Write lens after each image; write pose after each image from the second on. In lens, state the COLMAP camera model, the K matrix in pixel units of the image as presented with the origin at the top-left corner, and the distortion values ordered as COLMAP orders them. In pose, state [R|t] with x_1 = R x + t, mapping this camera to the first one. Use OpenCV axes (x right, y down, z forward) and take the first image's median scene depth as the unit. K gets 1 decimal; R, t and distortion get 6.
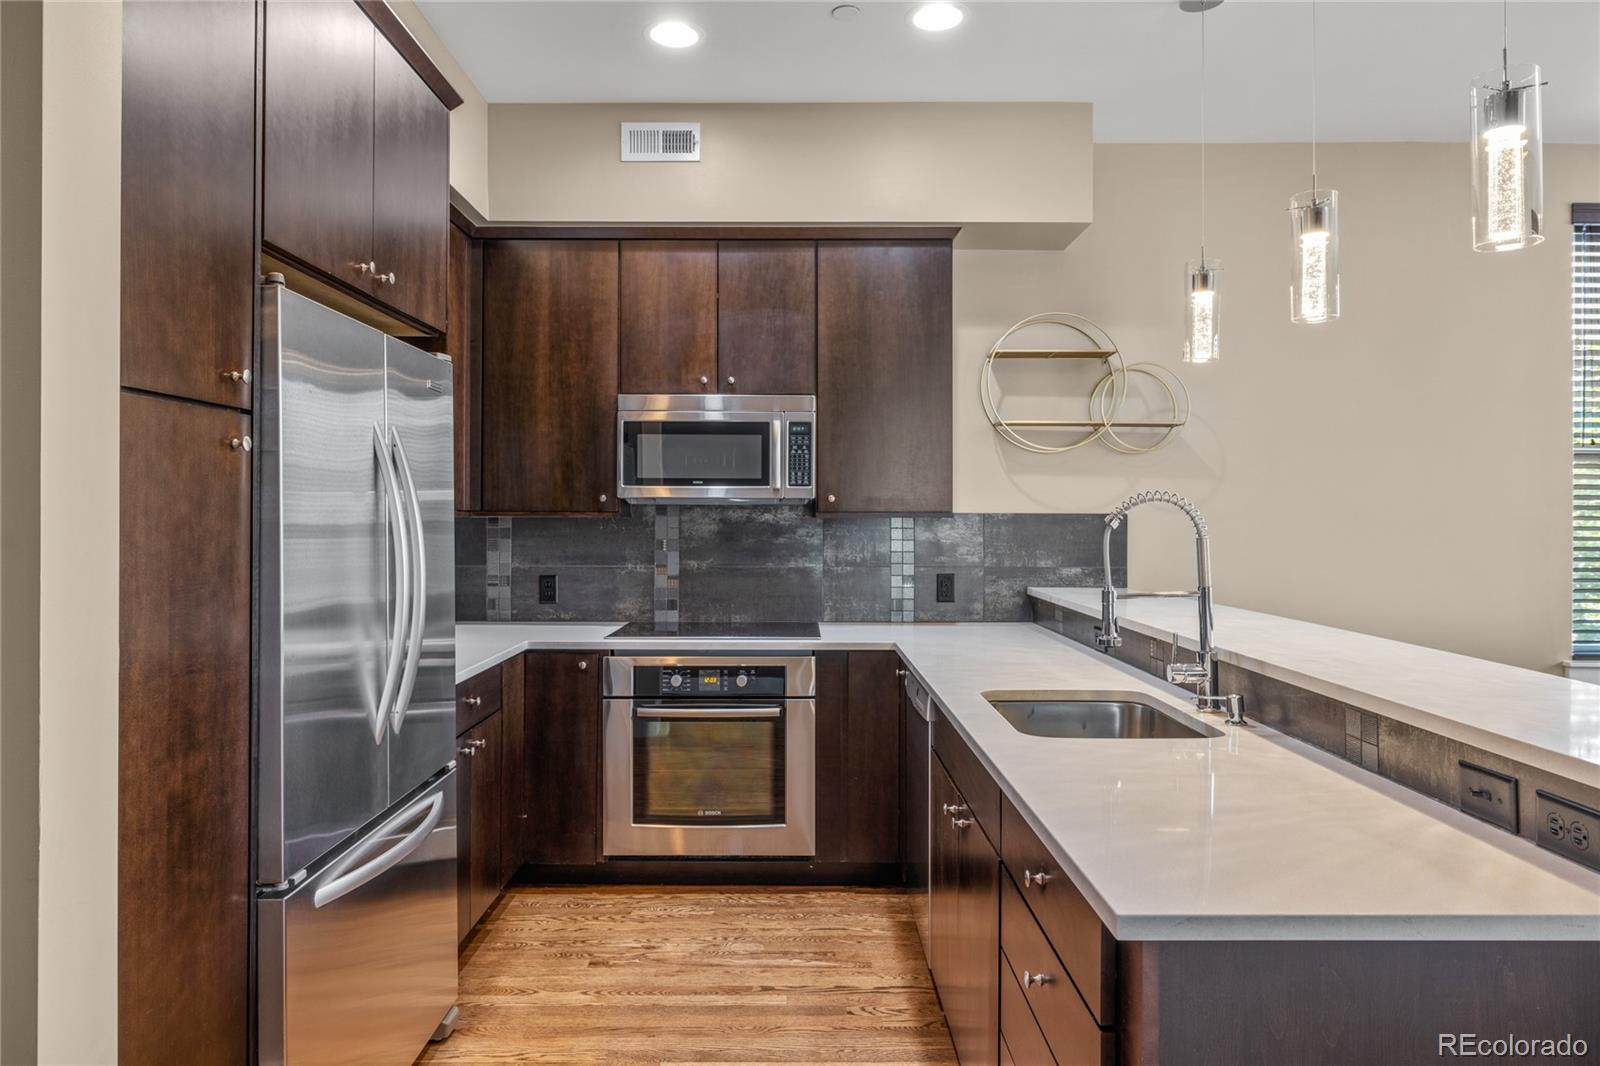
lens RADIAL K [[1002.0, 0, 793.5], [0, 1002.0, 507.6], [0, 0, 1]] dist [-0.002764, 0.001262]
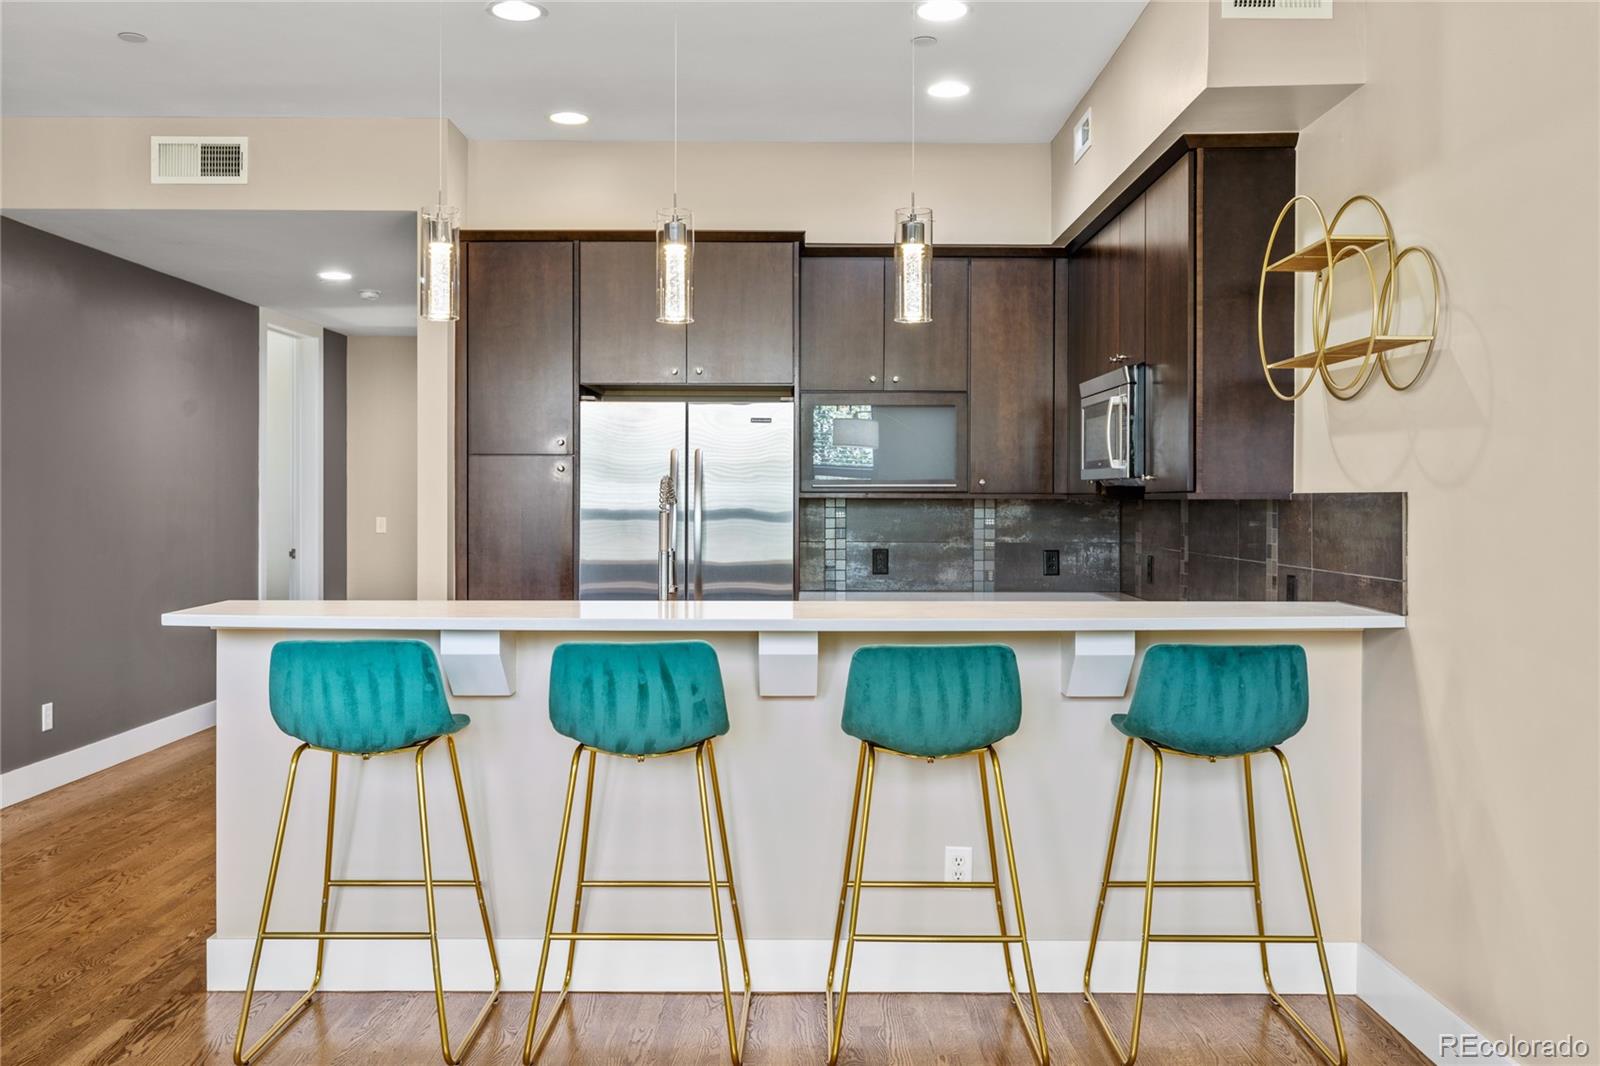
lens RADIAL K [[1320.8, 0, 800.0], [0, 1320.8, 533.0], [0, 0, 1]] dist [-0.011338, 0.004763]
pose [[0.006456, 0.023808, -0.999696, 1.221153], [0.005599, 0.999700, 0.023844, 0.010715], [0.999963, -0.005752, 0.006320, 0.688519]]
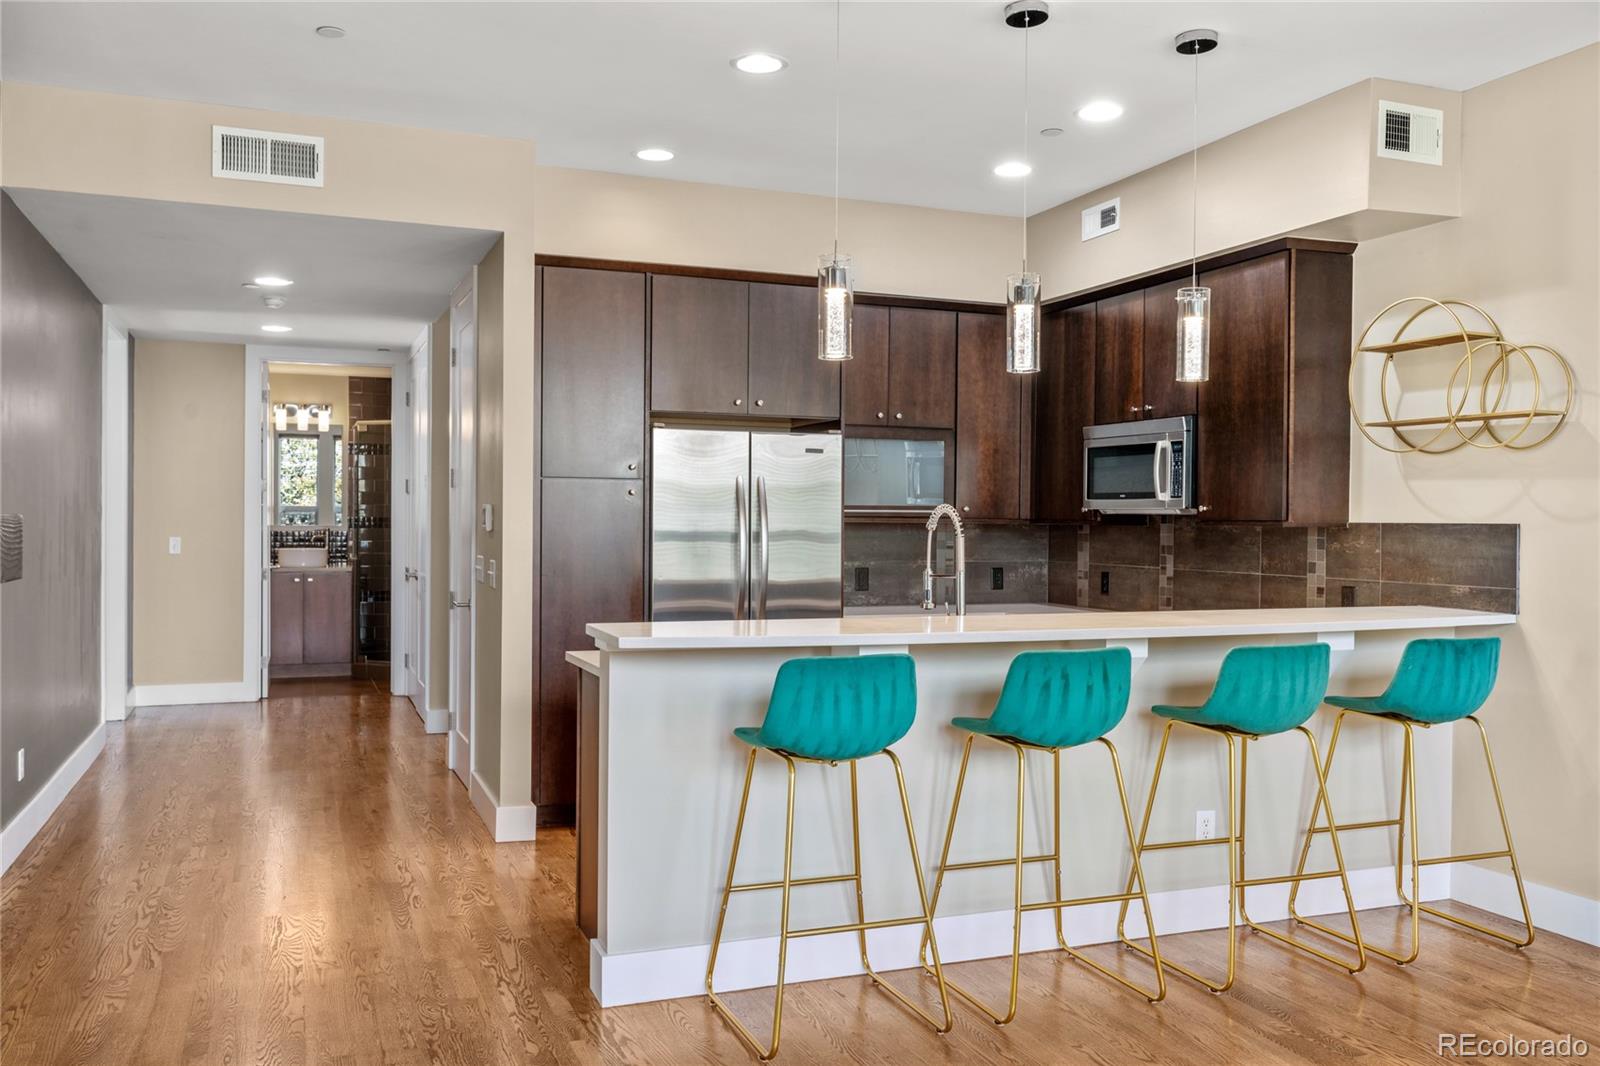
lens RADIAL K [[1315.6, 0, 797.0], [0, 1315.6, 528.7], [0, 0, 1]] dist [0.006302, 0.000794]
pose [[0.364918, 0.005989, -0.931020, 1.221454], [-0.001340, 0.999982, 0.005907, 0.005332], [0.931039, -0.000907, 0.364920, 0.060740]]
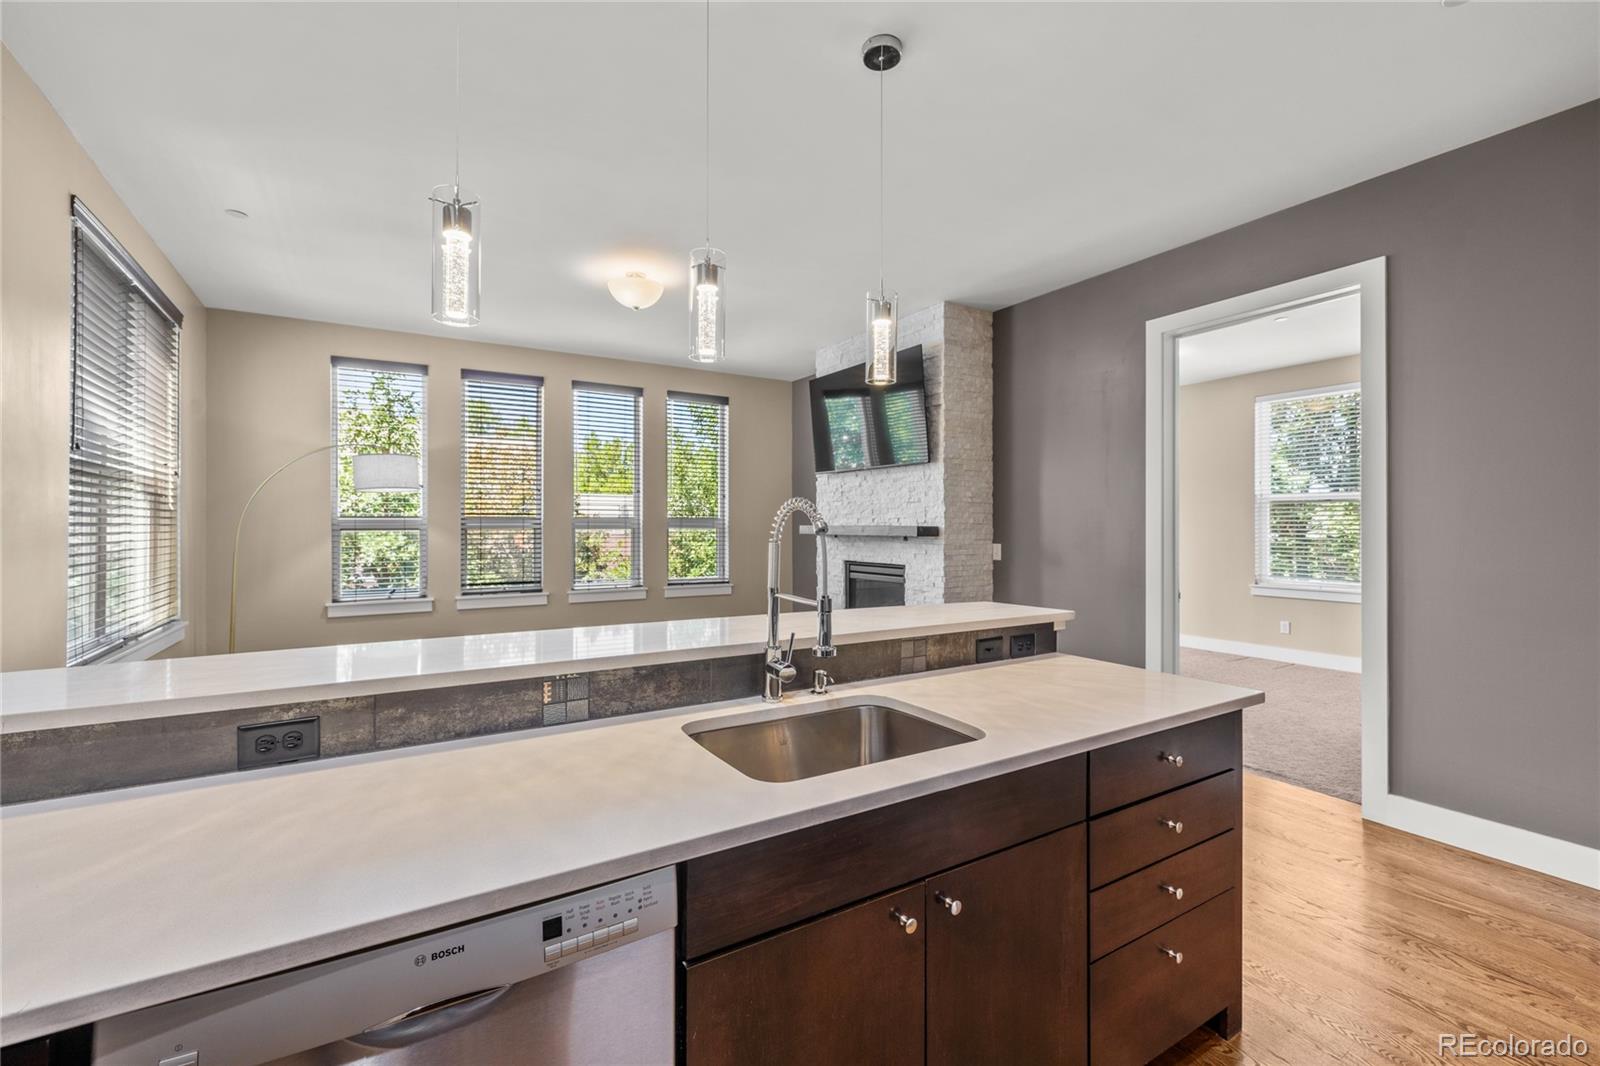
lens RADIAL K [[673.0, 0, 791.3], [0, 673.0, 525.1], [0, 0, 1]] dist [0.001563, 0.000469]
pose [[-0.518752, -0.000519, 0.854925, -0.131925], [-0.009684, 0.999939, -0.005269, 0.009251], [-0.854870, -0.011013, -0.518725, 0.808048]]
